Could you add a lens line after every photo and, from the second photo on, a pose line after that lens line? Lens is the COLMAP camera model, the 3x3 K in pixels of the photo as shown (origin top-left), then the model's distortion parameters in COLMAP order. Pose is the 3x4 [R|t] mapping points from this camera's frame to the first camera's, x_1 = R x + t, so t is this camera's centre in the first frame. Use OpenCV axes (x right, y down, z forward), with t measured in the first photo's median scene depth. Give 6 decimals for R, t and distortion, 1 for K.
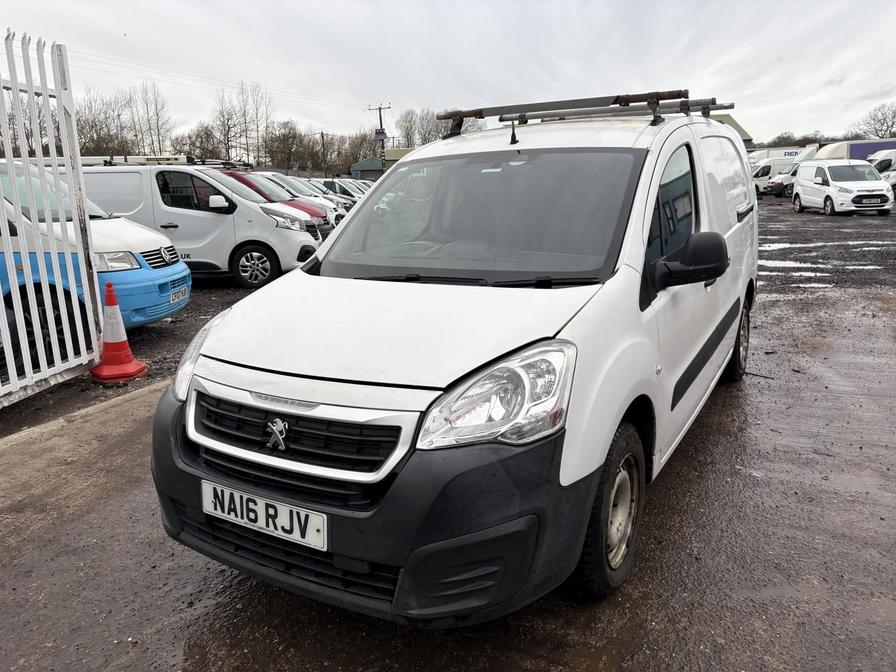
lens RADIAL K [[671.8, 0, 451.1], [0, 671.8, 335.8], [0, 0, 1]] dist [0.030673, -0.024324]
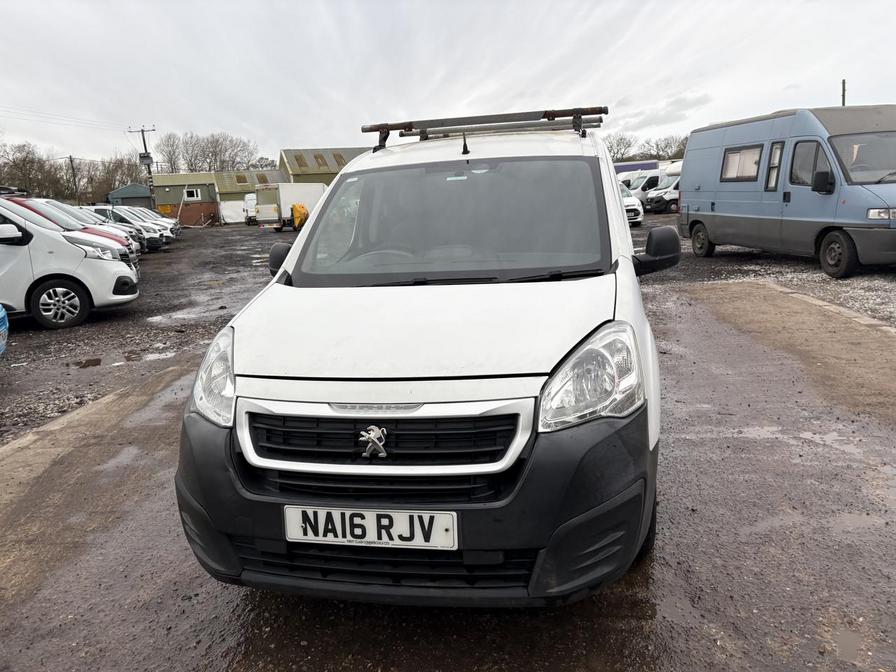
lens RADIAL K [[671.8, 0, 452.7], [0, 671.8, 333.6], [0, 0, 1]] dist [0.030673, -0.024324]
pose [[0.943065, -0.084619, 0.321666, -0.394931], [0.097092, 0.995012, -0.022903, 0.021596], [-0.318123, 0.052830, 0.946576, 0.040554]]
